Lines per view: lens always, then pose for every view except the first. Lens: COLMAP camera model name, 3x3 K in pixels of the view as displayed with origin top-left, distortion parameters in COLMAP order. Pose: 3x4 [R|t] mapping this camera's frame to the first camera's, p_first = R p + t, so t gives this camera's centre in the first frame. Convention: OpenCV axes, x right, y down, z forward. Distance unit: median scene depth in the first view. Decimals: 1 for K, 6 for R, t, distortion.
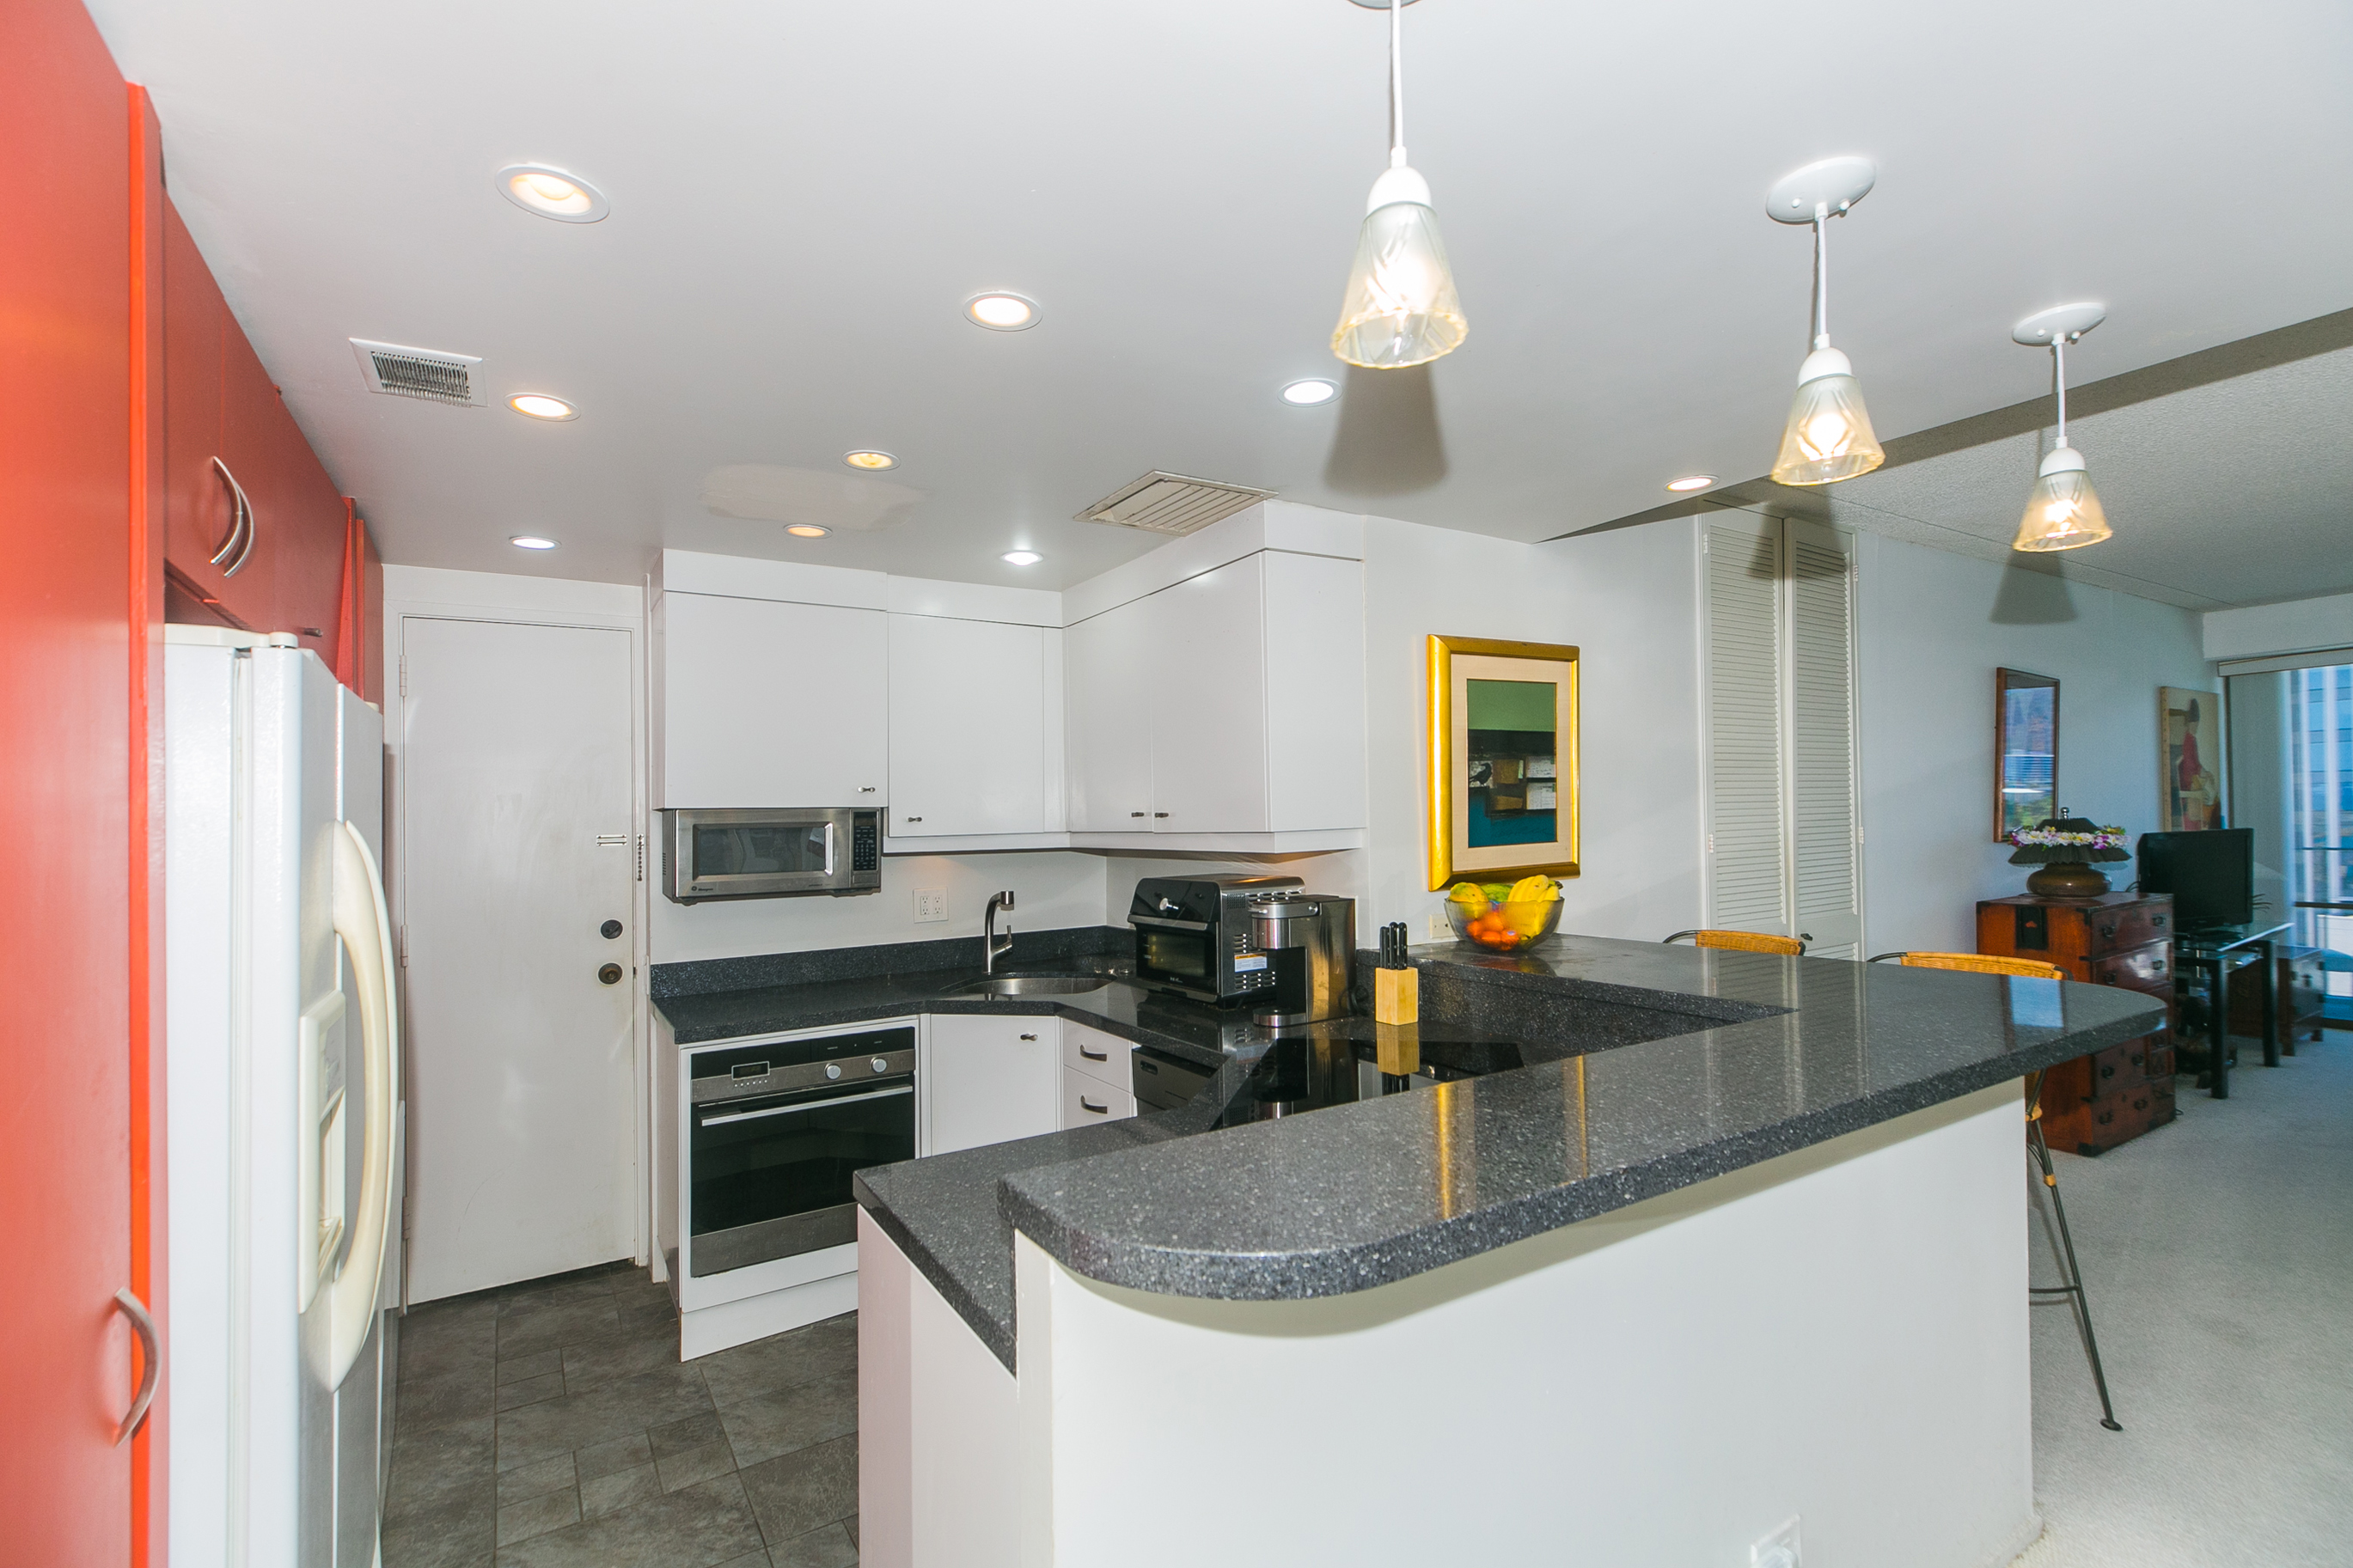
lens RADIAL K [[1065.1, 0, 1175.5], [0, 1065.1, 798.1], [0, 0, 1]] dist [0.003352, -0.002138]
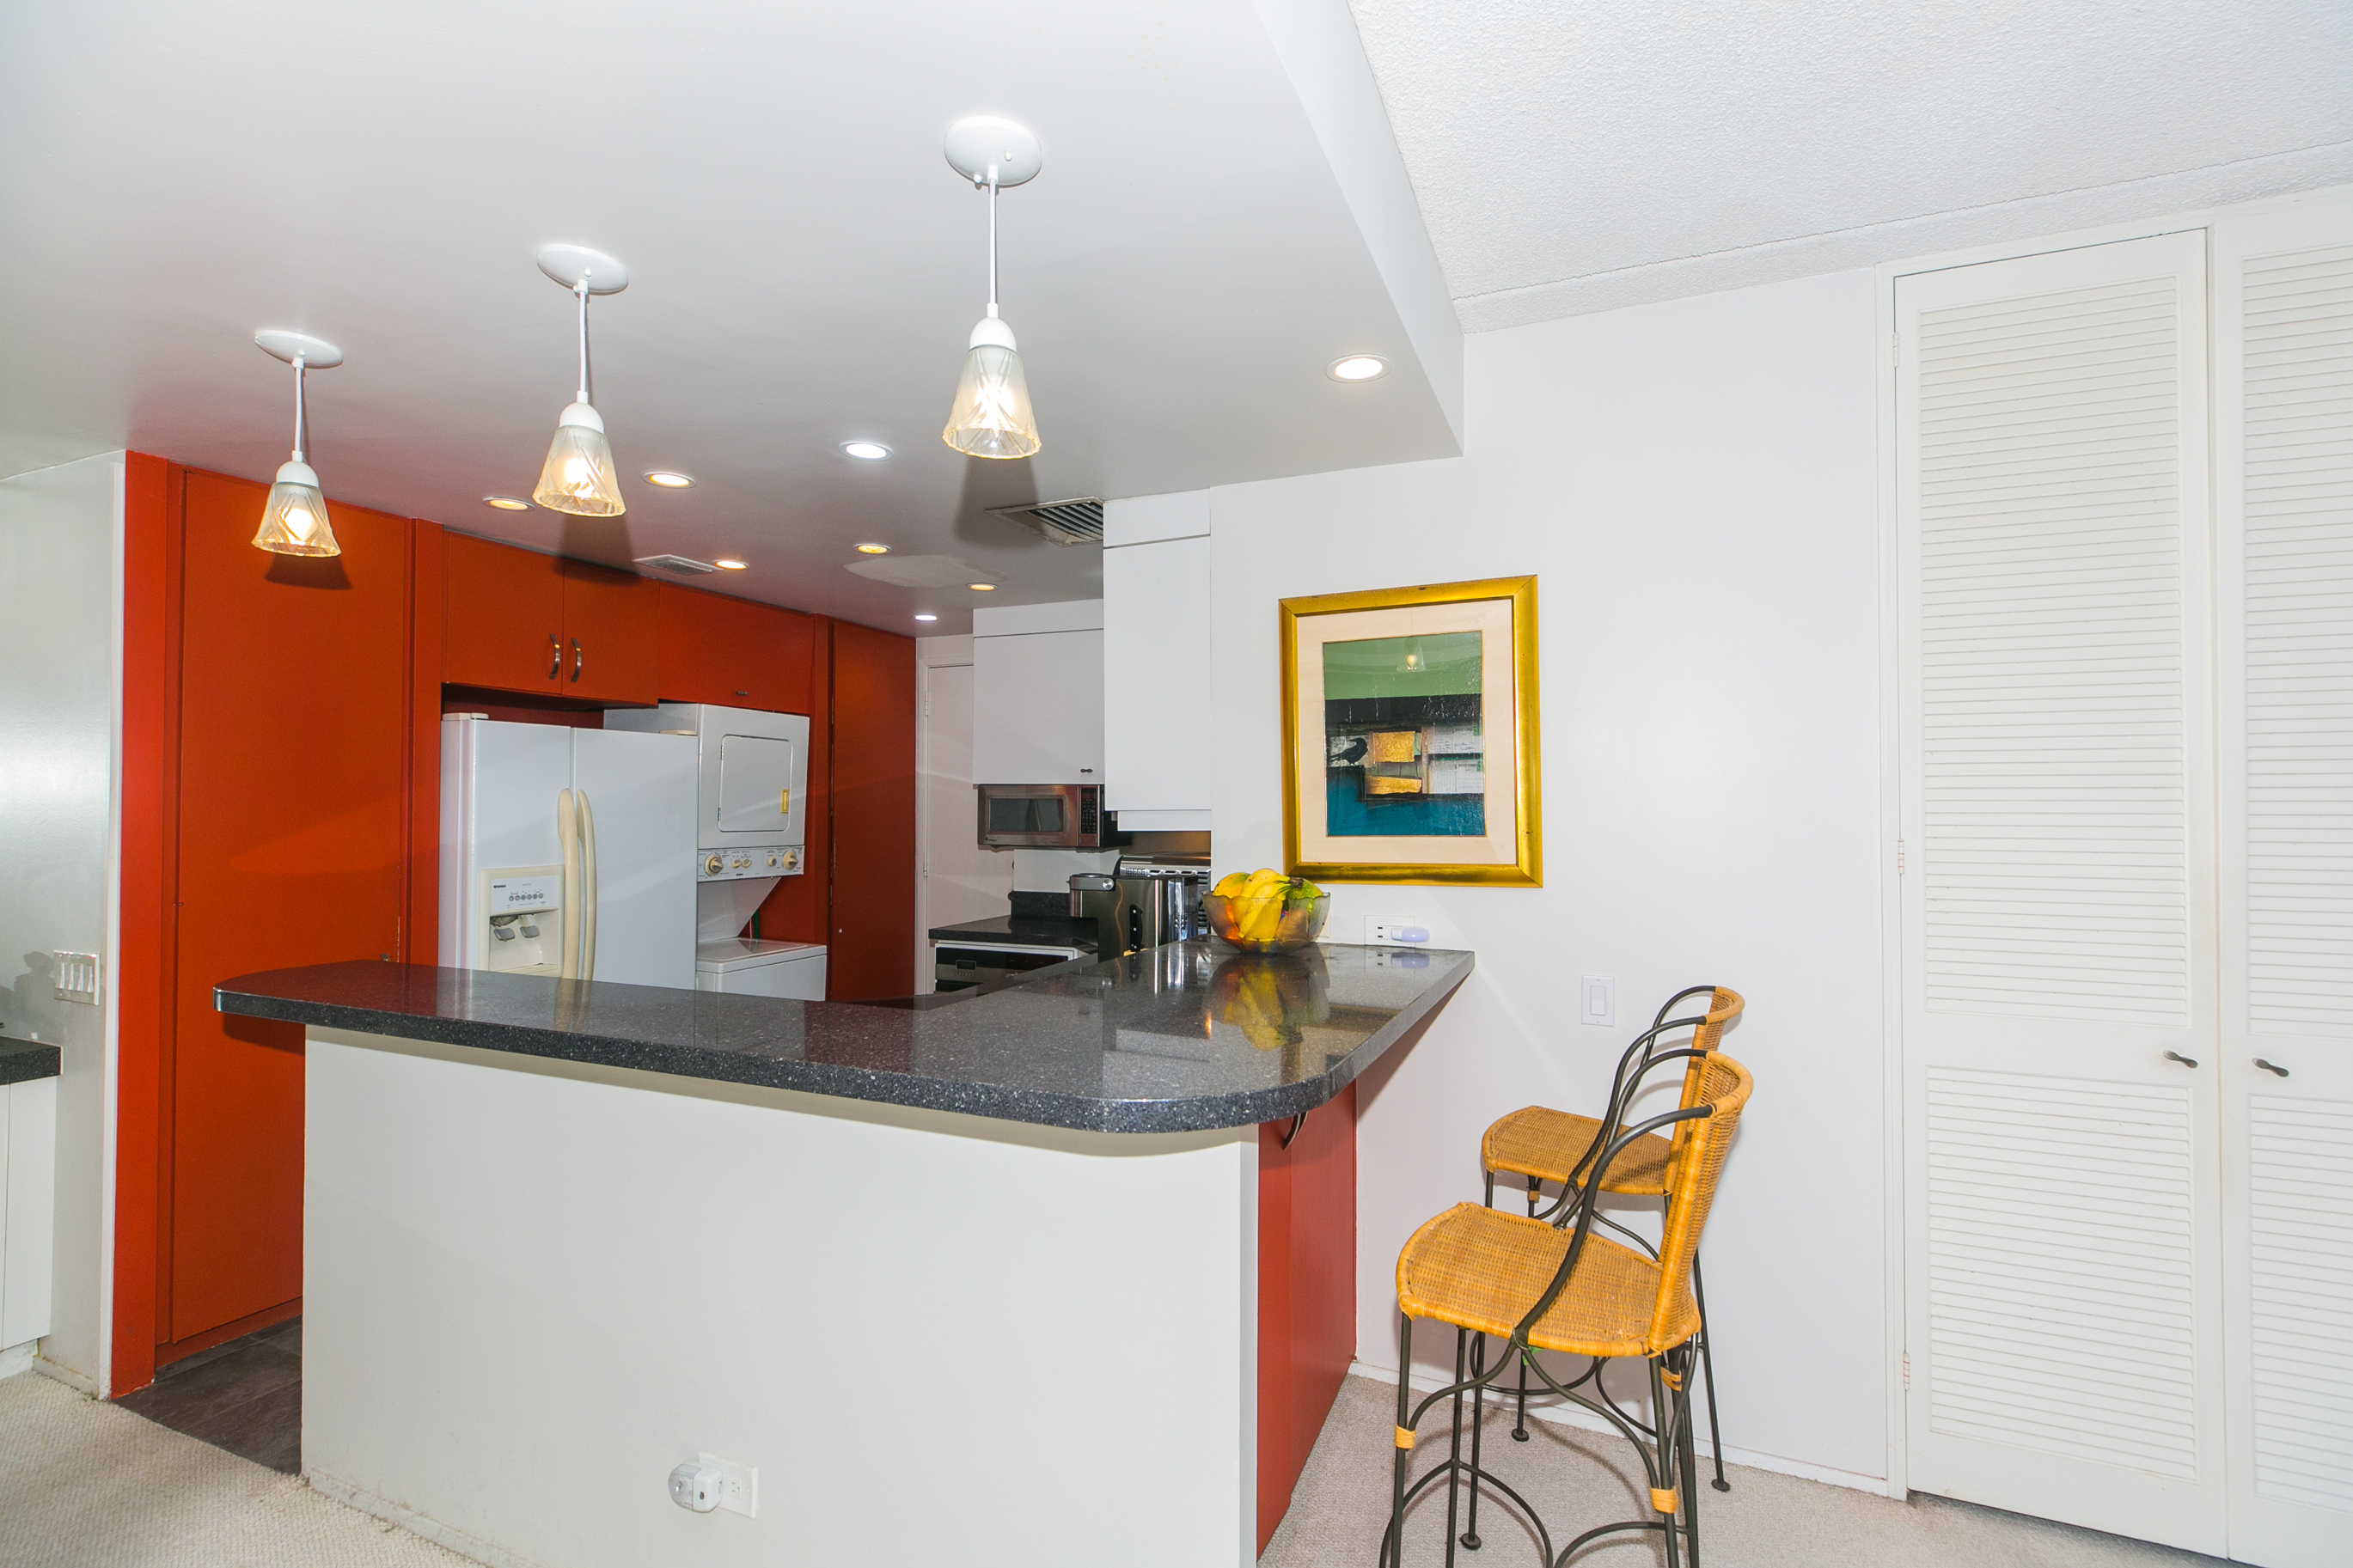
lens RADIAL K [[1065.1, 0, 1188.9], [0, 1065.1, 780.2], [0, 0, 1]] dist [0.003352, -0.002138]
pose [[0.582317, 0.004209, -0.812951, 0.905796], [0.000150, 0.999986, 0.005284, -0.003852], [0.812962, -0.003199, 0.582308, 0.398789]]
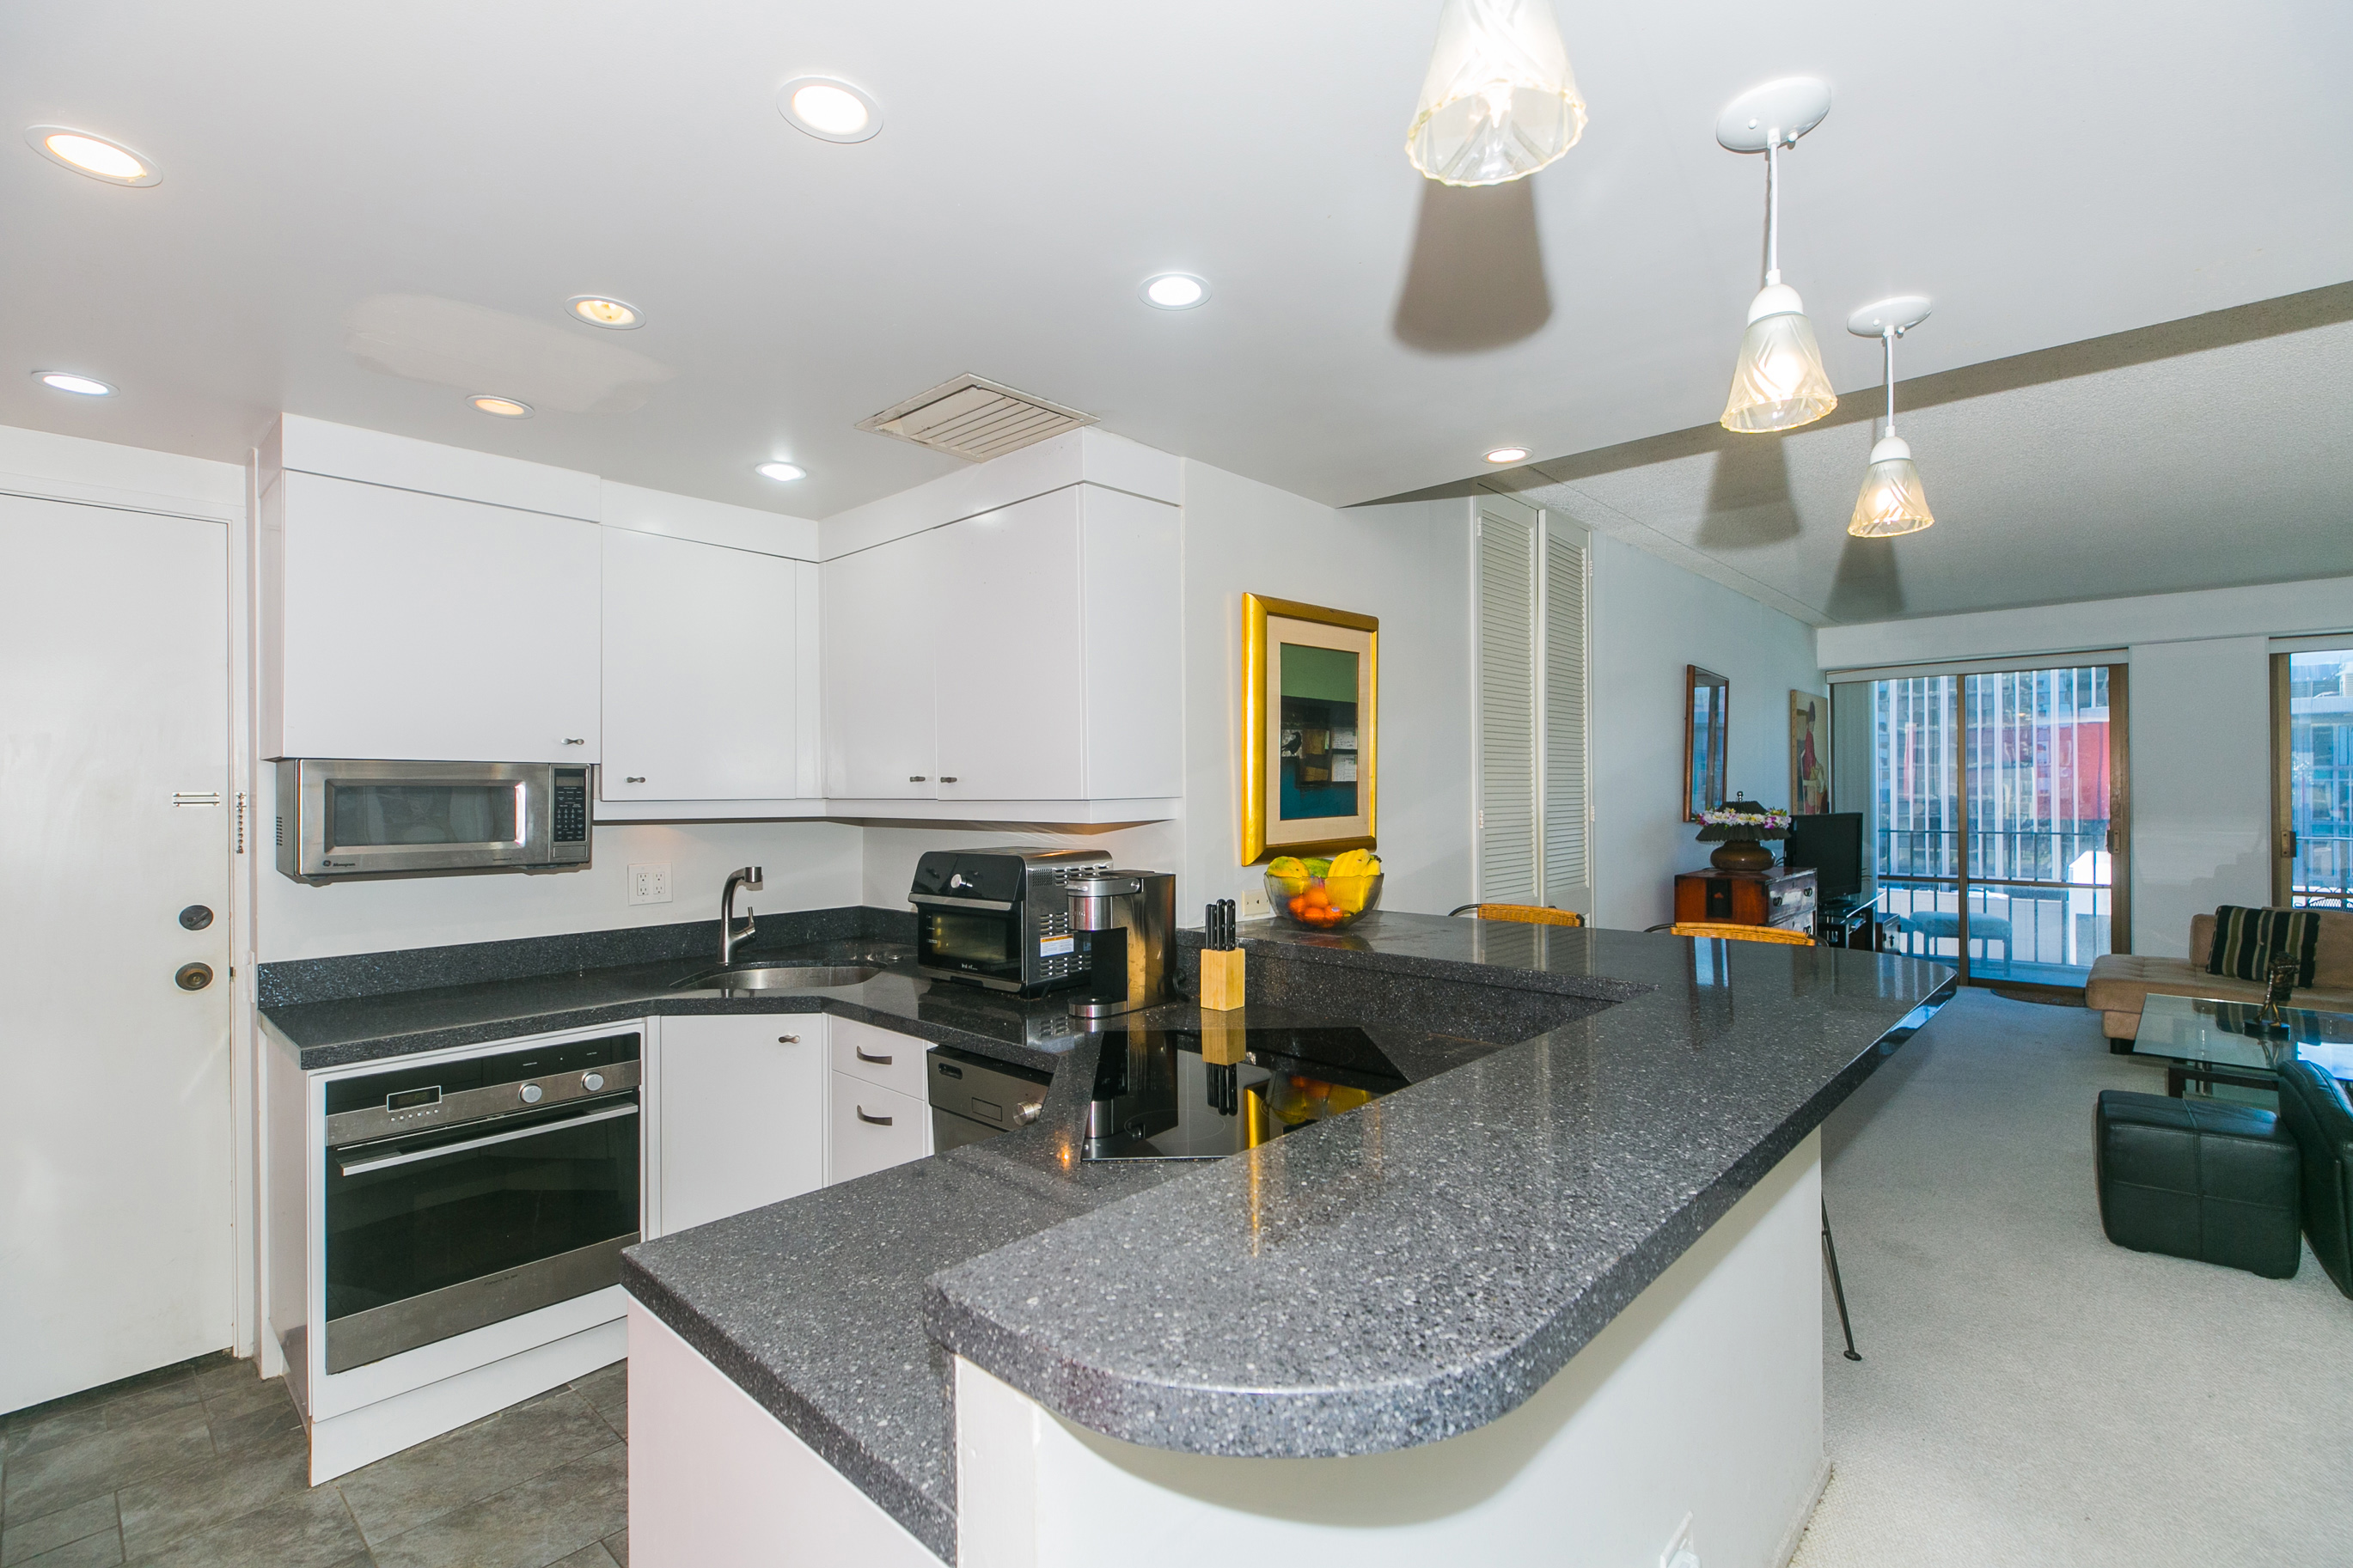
lens RADIAL K [[1065.1, 0, 1160.6], [0, 1065.1, 797.5], [0, 0, 1]] dist [0.003352, -0.002138]
pose [[0.966421, 0.015663, 0.256486, -0.070545], [-0.021227, 0.999595, 0.018940, 0.010440], [-0.256085, -0.023749, 0.966362, 0.107772]]
